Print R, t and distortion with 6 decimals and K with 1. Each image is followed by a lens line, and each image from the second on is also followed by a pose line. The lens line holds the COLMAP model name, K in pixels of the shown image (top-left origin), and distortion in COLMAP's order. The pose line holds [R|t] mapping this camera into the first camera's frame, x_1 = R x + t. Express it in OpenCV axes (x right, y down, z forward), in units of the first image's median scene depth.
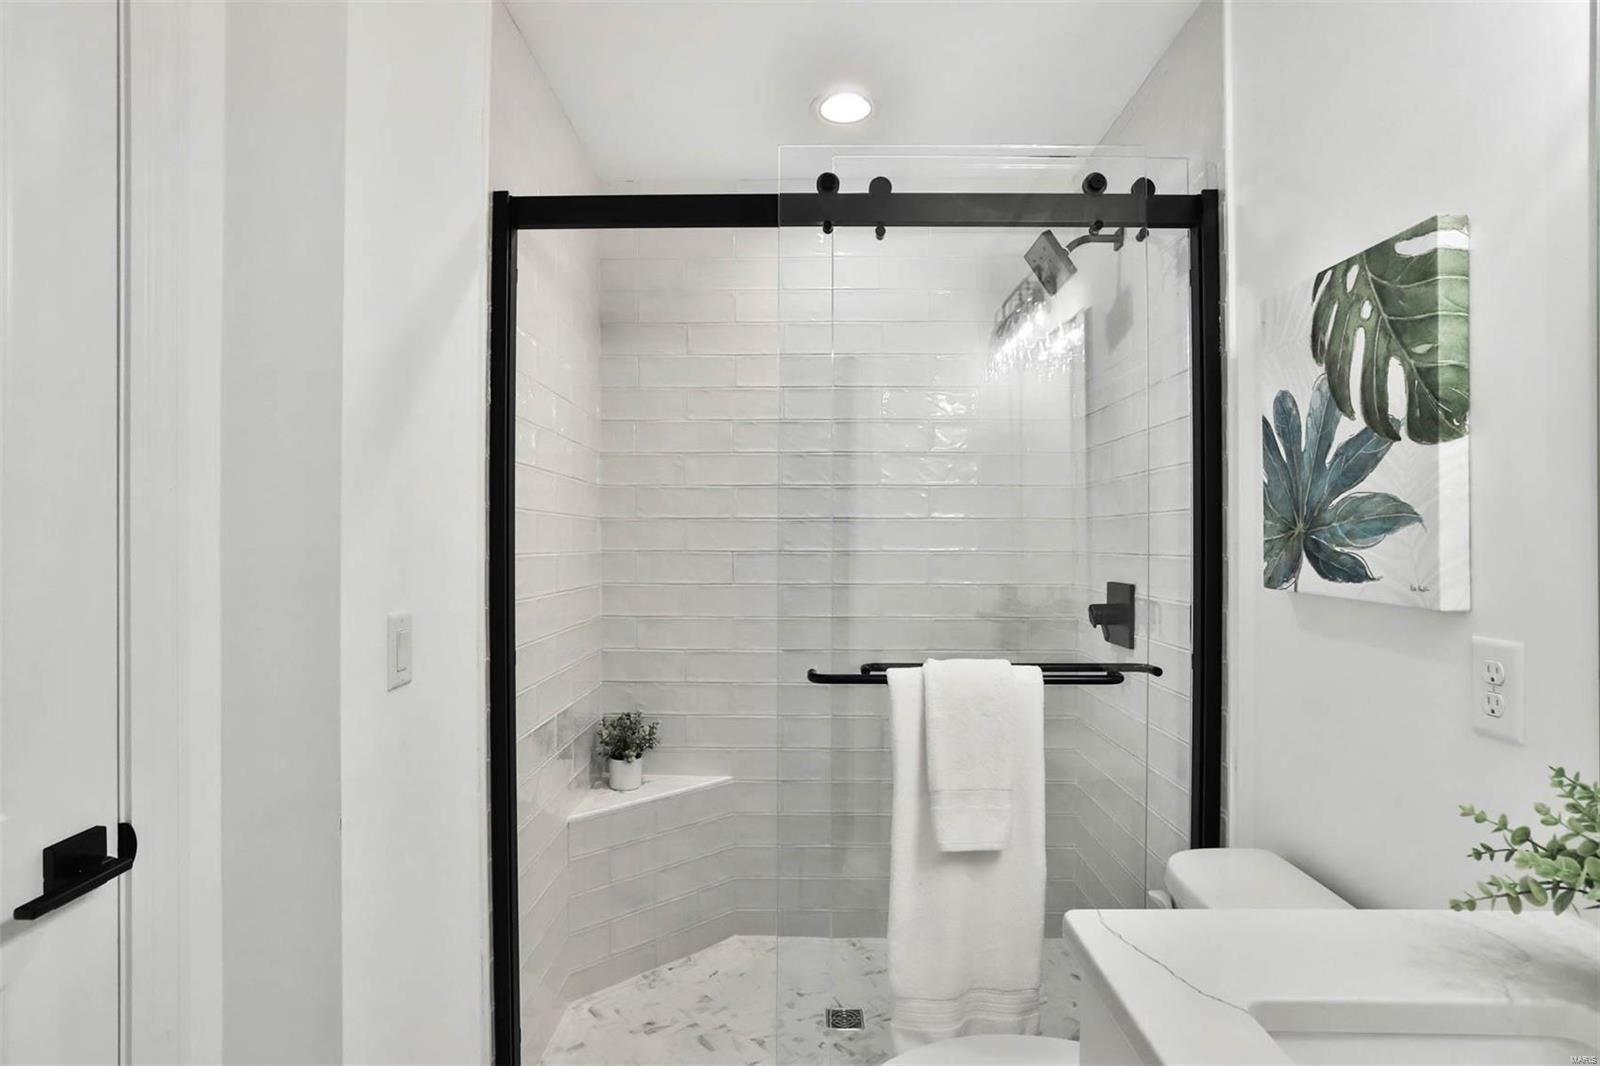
lens RADIAL K [[828.1, 0, 800.0], [0, 828.1, 533.0], [0, 0, 1]] dist [-0.047717, 0.025871]
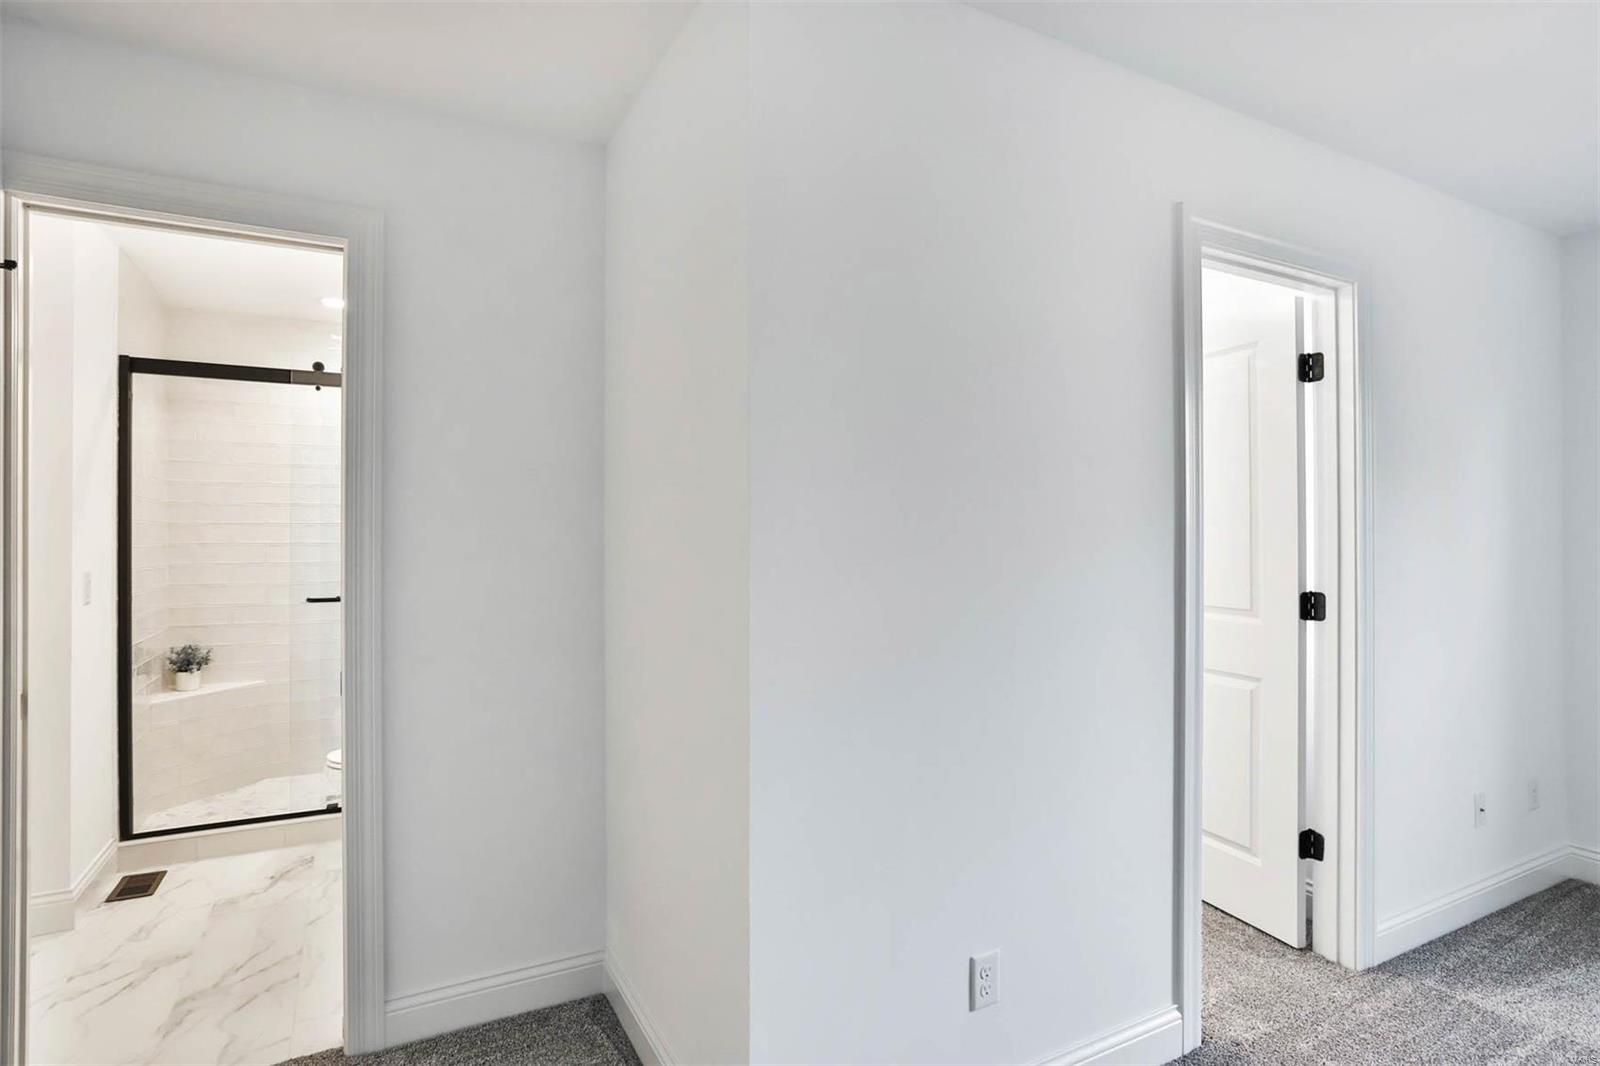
lens RADIAL K [[828.1, 0, 800.0], [0, 828.1, 533.0], [0, 0, 1]] dist [-0.047717, 0.025871]
pose [[0.878457, 0.000326, 0.477821, 0.083670], [0.000862, 0.999997, -0.002266, 0.004138], [-0.477820, 0.002403, 0.878455, -0.999277]]
